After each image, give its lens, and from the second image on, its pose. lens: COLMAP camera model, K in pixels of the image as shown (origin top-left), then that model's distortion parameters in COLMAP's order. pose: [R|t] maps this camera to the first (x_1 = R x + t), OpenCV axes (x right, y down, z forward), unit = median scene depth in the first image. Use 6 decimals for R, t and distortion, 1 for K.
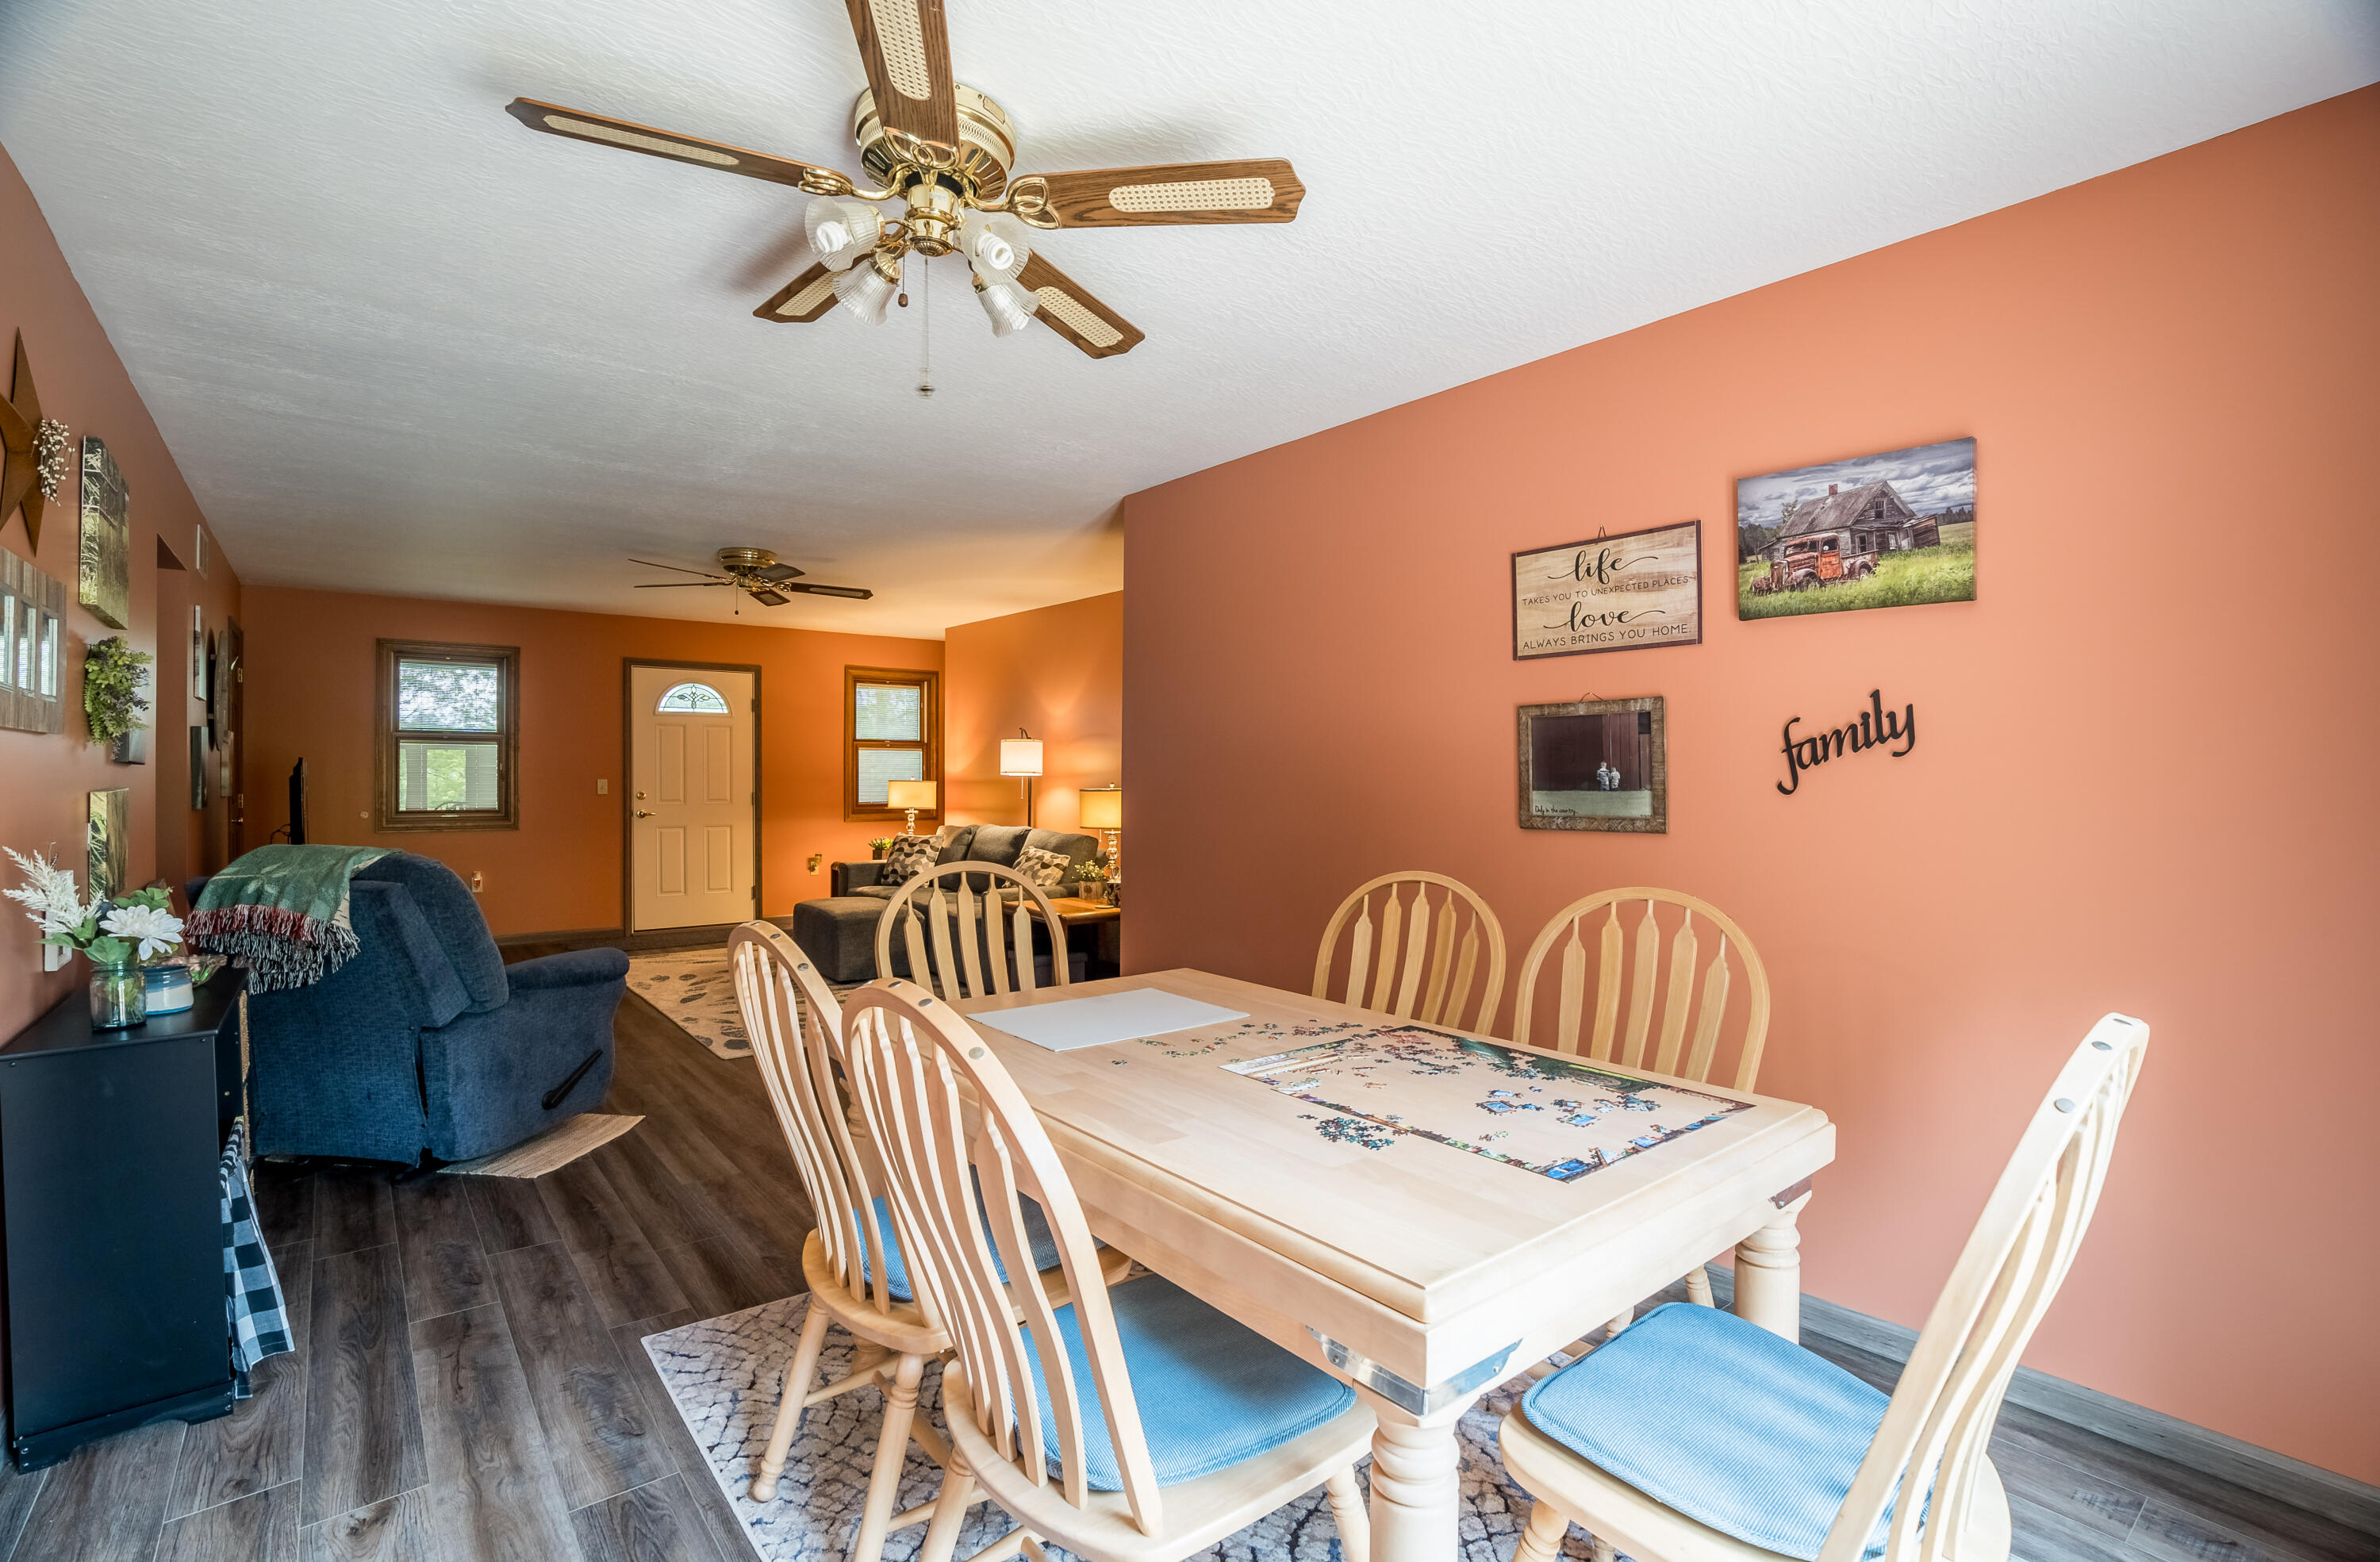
lens RADIAL K [[1068.7, 0, 1191.5], [0, 1068.7, 769.7], [0, 0, 1]] dist [-0.003472, 0.000097]
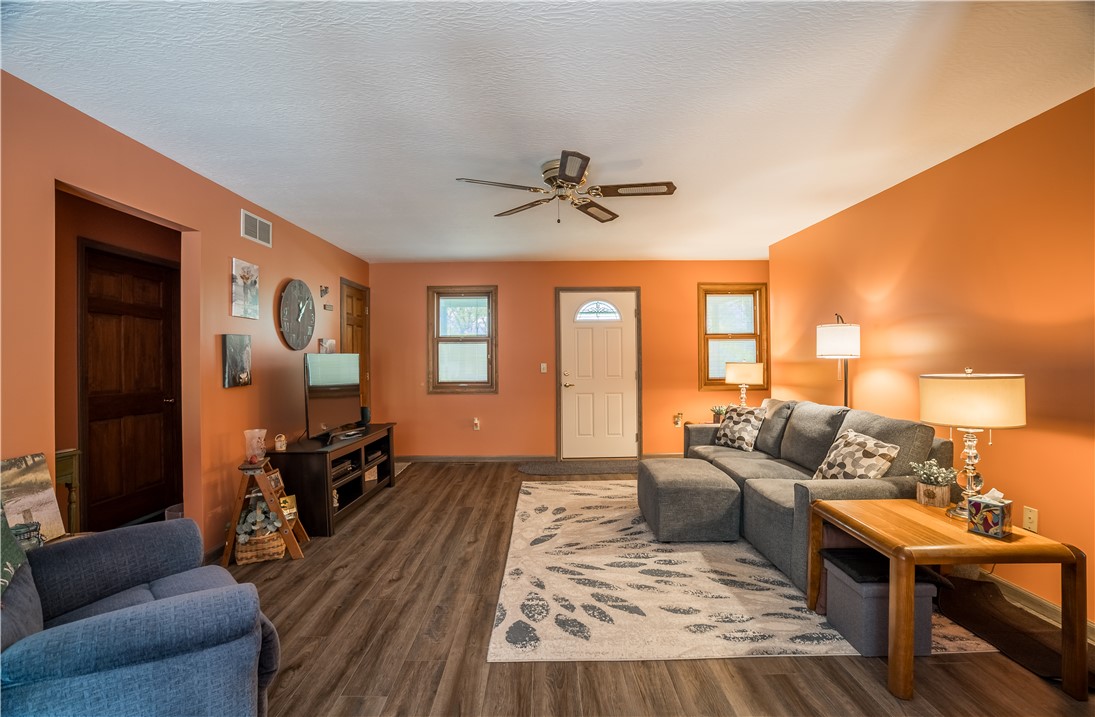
lens RADIAL K [[509.4, 0, 551.5], [0, 509.4, 353.6], [0, 0, 1]] dist [-0.004060, 0.001243]
pose [[0.784600, -0.016269, -0.619788, -0.064102], [0.015146, 0.999860, -0.007072, -0.000138], [0.619817, -0.003838, 0.784737, 0.397902]]
